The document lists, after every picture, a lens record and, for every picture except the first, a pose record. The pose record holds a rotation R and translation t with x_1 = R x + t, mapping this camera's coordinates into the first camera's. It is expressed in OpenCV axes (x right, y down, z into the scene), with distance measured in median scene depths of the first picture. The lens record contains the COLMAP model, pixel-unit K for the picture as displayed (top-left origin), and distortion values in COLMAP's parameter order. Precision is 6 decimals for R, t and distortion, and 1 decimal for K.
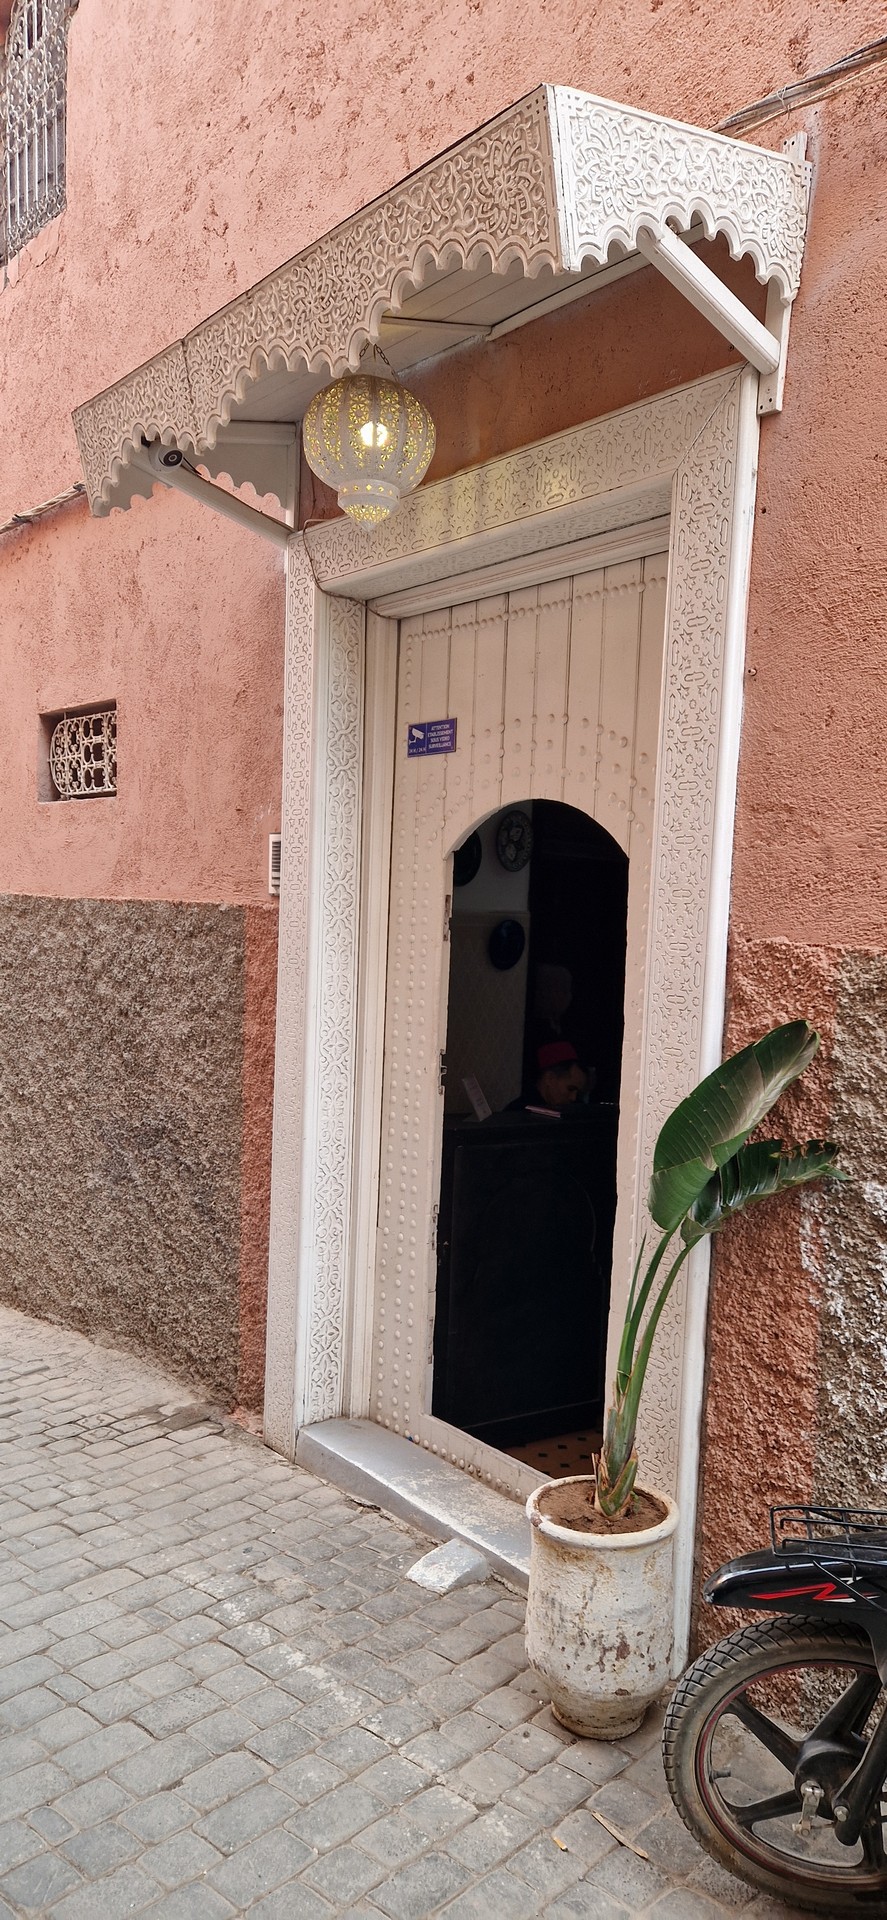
lens RADIAL K [[1273.2, 0, 439.3], [0, 1273.2, 961.7], [0, 0, 1]] dist [0.055589, -0.028236]
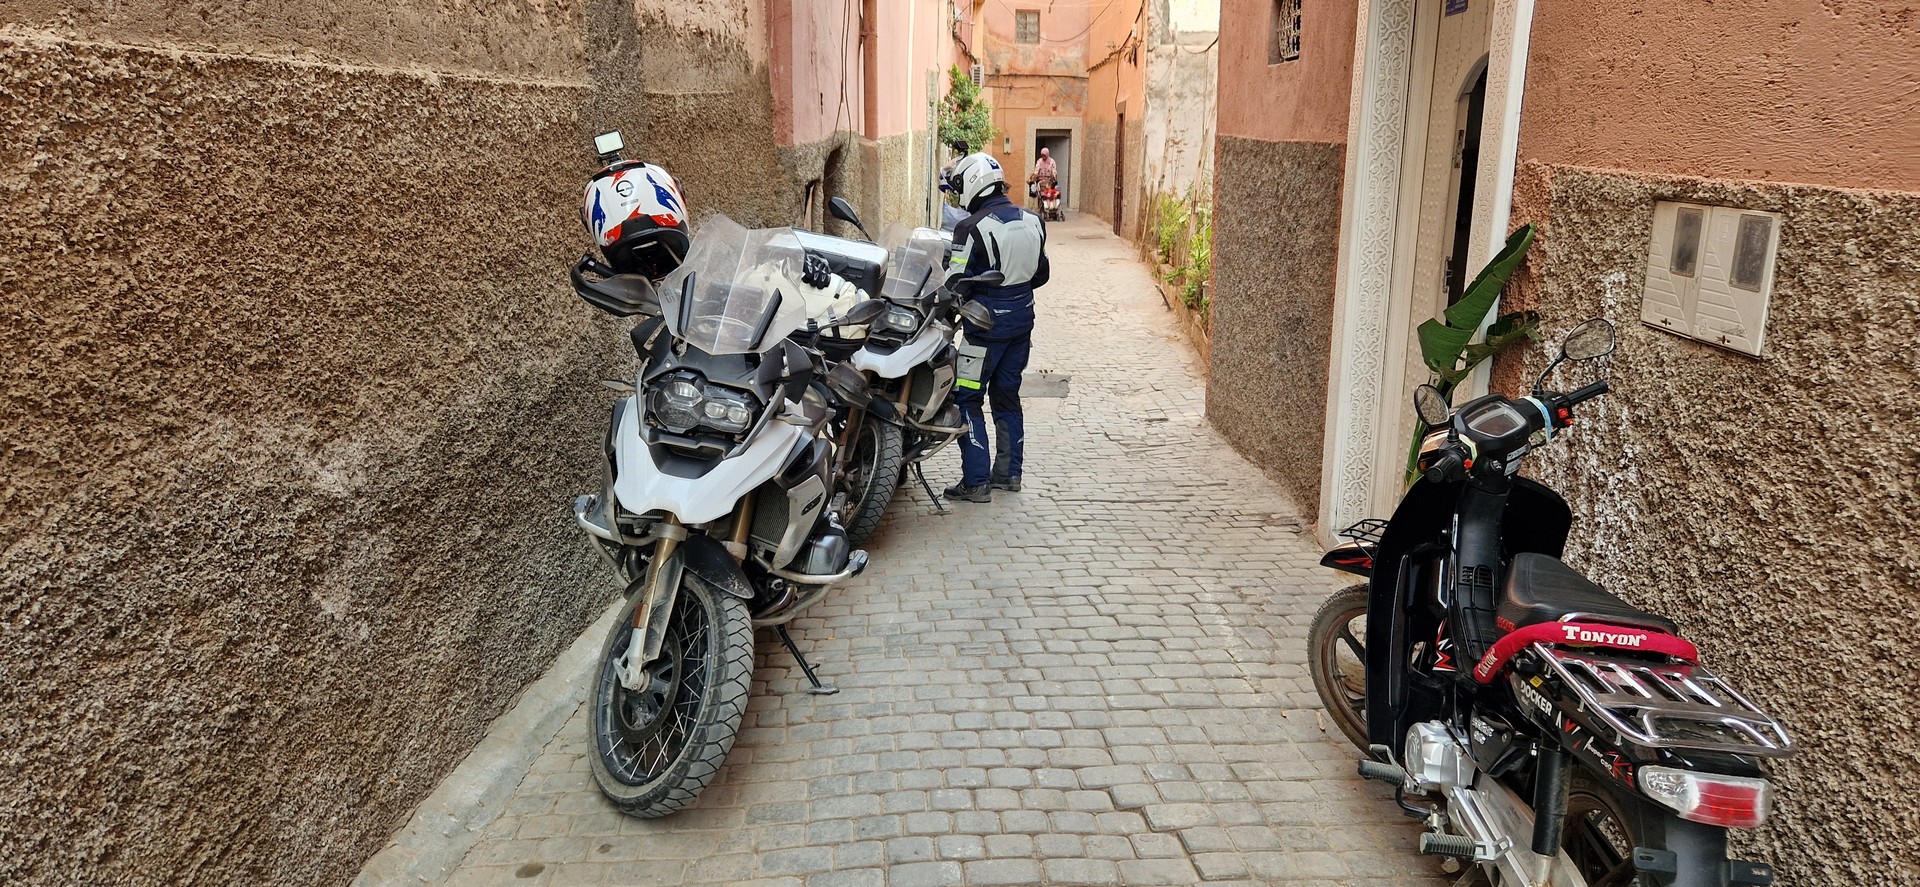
lens RADIAL K [[1273.2, 0, 953.4], [0, 1273.2, 391.5], [0, 0, 1]] dist [0.055589, -0.028236]
pose [[0.742154, 0.103121, -0.662249, 0.474677], [-0.007449, 0.989301, 0.145699, 0.019151], [0.670188, -0.103198, 0.734982, -0.259785]]
